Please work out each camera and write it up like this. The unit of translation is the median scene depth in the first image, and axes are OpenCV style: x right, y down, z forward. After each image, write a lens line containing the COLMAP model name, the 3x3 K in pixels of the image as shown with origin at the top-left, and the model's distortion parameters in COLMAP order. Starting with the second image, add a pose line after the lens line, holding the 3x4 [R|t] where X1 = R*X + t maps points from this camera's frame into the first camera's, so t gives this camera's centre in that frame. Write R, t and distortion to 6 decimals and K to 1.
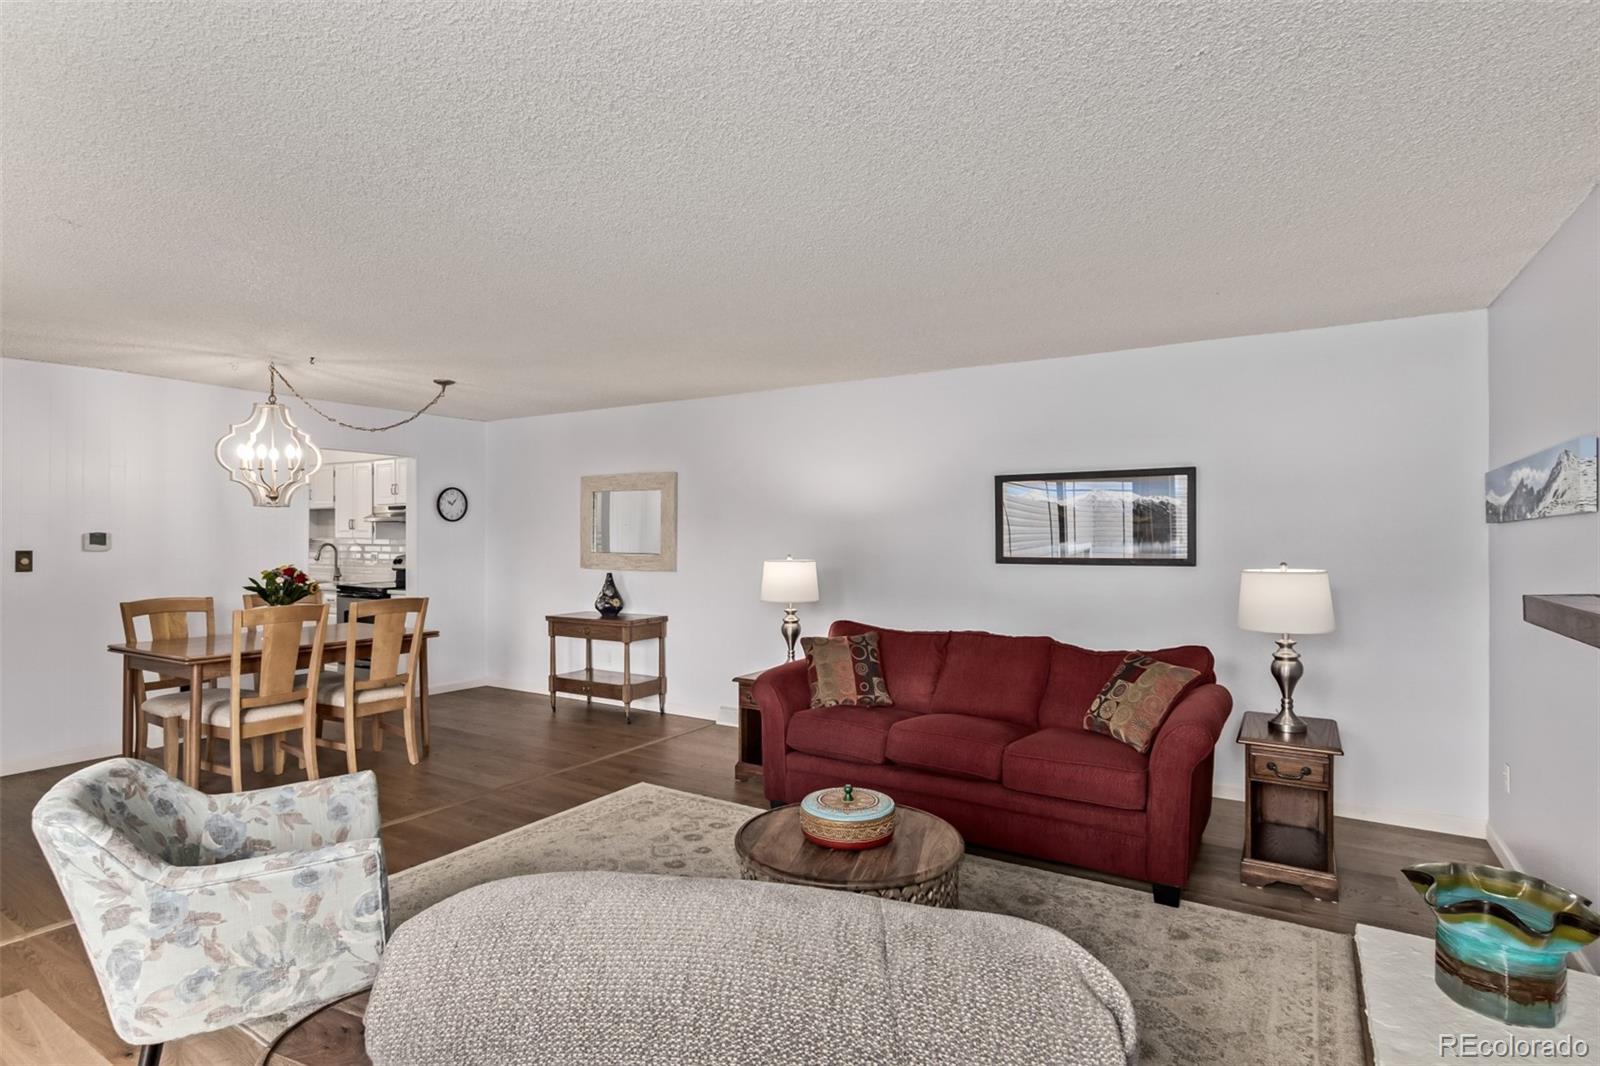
lens RADIAL K [[787.5, 0, 793.6], [0, 787.5, 515.7], [0, 0, 1]] dist [0.000615, 0.000262]
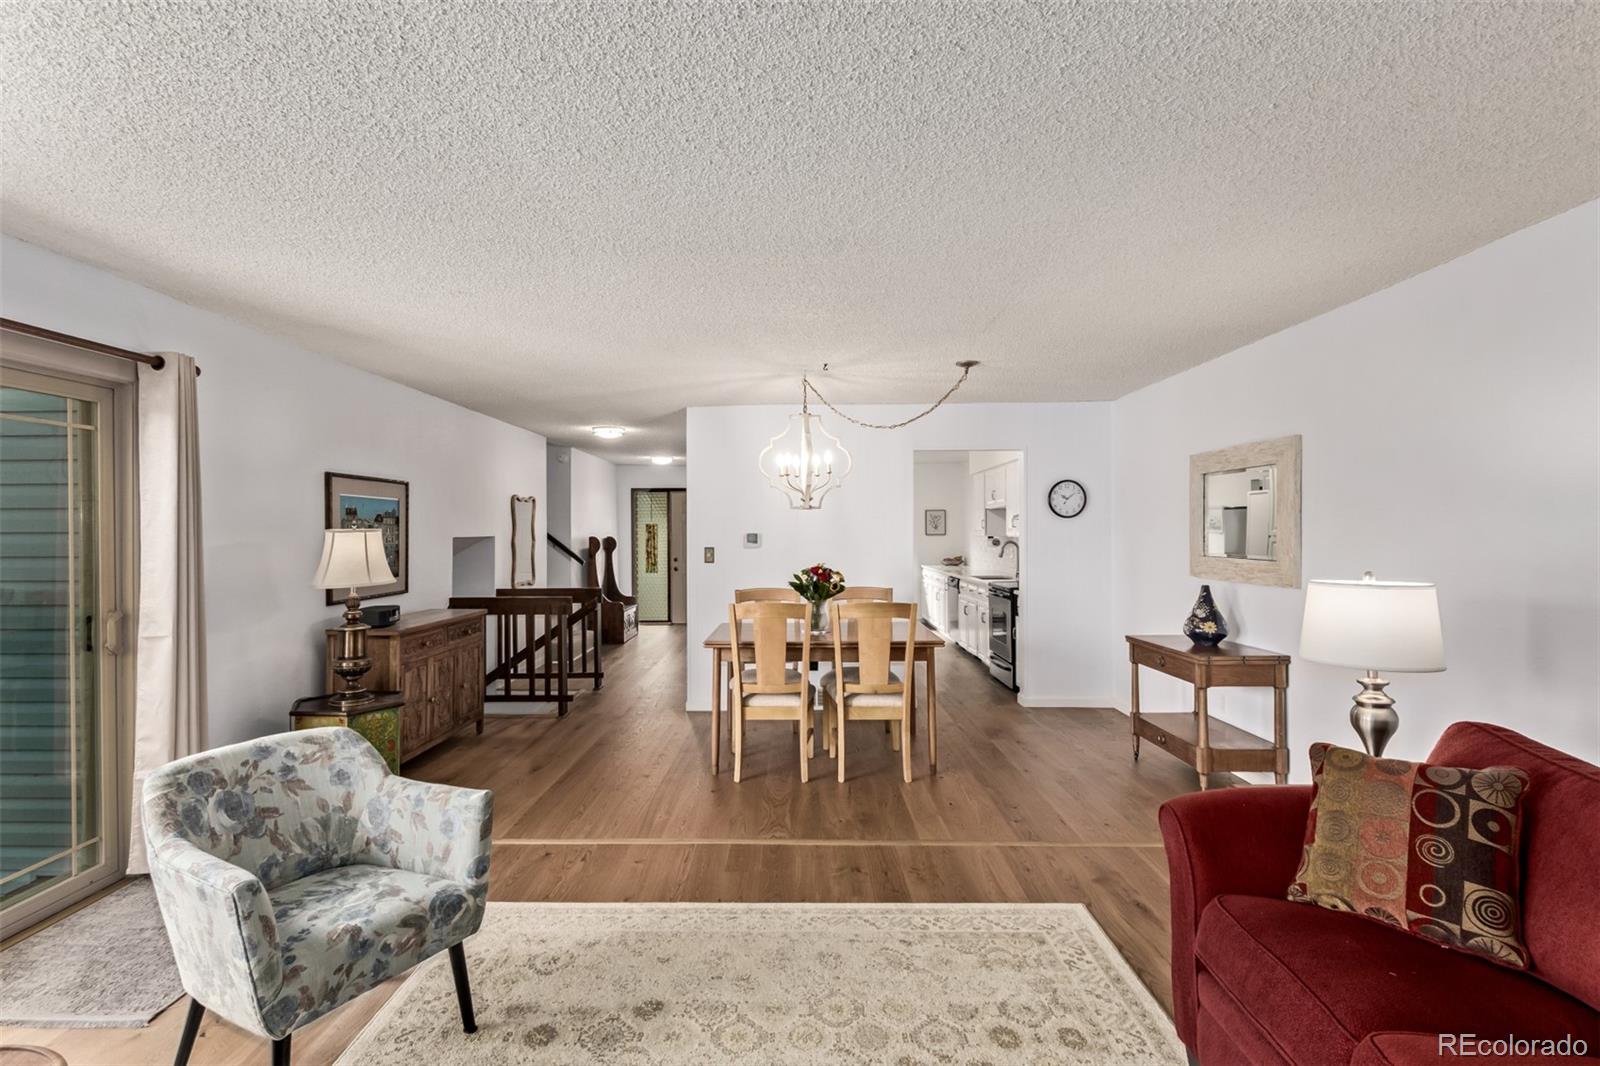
lens RADIAL K [[767.5, 0, 798.6], [0, 767.5, 524.5], [0, 0, 1]] dist [0.022114, -0.009402]
pose [[0.531907, -0.013975, -0.846688, 0.224938], [0.027776, 0.999614, 0.000950, 0.008352], [0.846347, -0.024023, 0.532089, 0.426206]]
